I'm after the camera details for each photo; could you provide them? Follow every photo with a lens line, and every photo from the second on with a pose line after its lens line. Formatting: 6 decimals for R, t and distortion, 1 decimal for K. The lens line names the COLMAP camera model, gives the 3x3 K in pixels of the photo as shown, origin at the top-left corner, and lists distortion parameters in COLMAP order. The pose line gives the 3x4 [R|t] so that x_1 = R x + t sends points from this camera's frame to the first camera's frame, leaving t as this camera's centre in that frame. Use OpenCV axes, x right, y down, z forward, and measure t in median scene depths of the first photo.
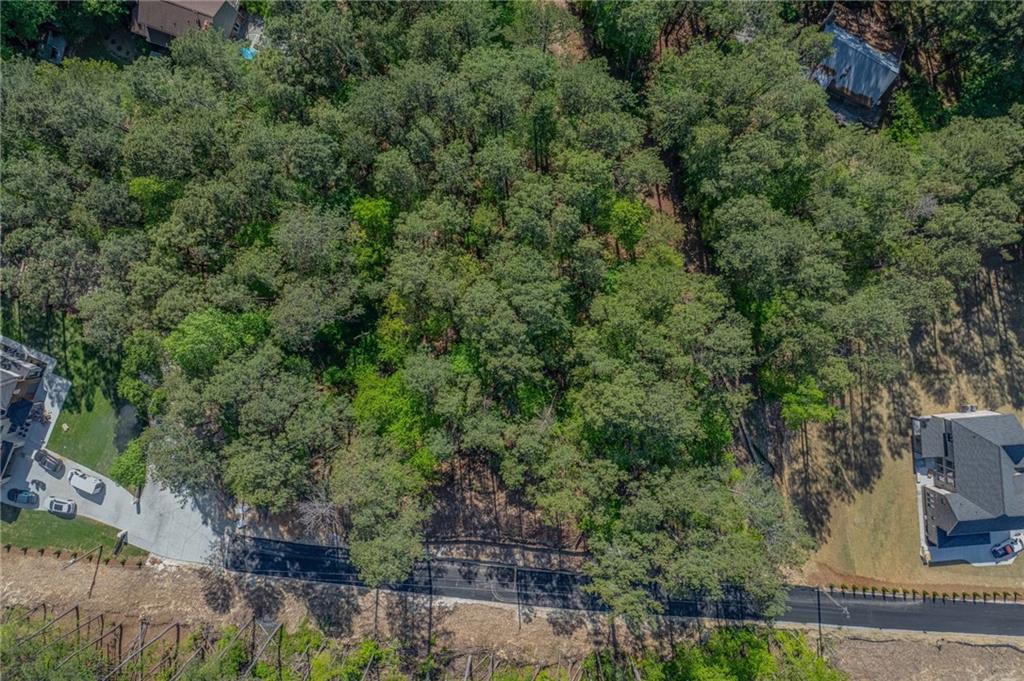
lens RADIAL K [[720.2, 0, 535.6], [0, 720.2, 300.2], [0, 0, 1]] dist [-0.057520, 0.019140]
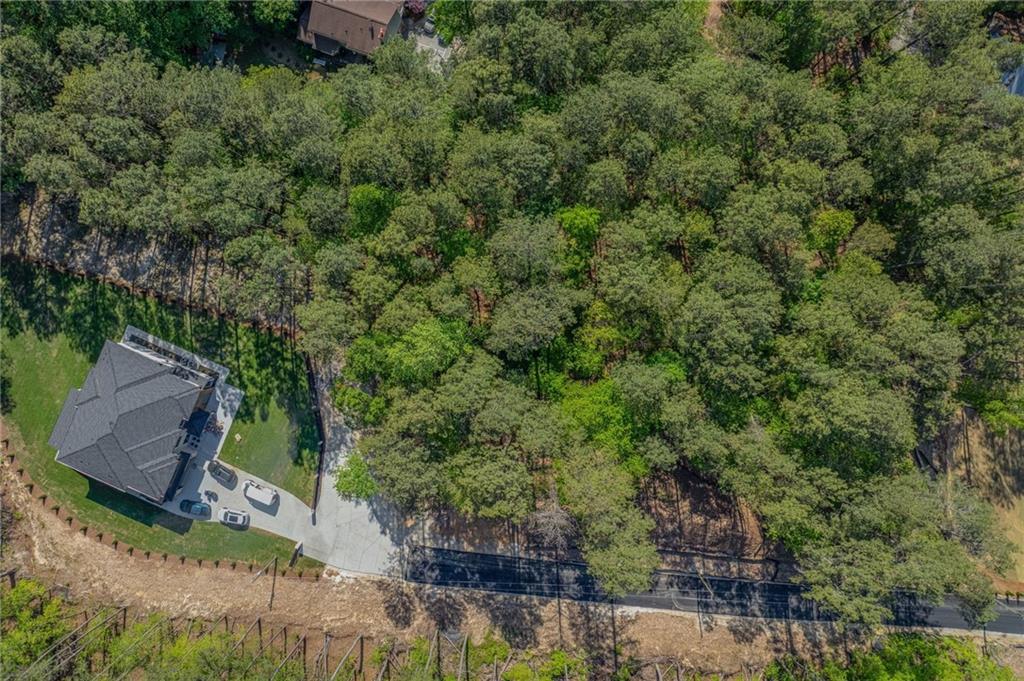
lens RADIAL K [[720.2, 0, 531.2], [0, 720.2, 298.9], [0, 0, 1]] dist [-0.057520, 0.019140]
pose [[0.999986, -0.001800, -0.004886, -0.256322], [0.001755, 0.999956, -0.009189, -0.004377], [0.004902, 0.009181, 0.999946, -0.000820]]
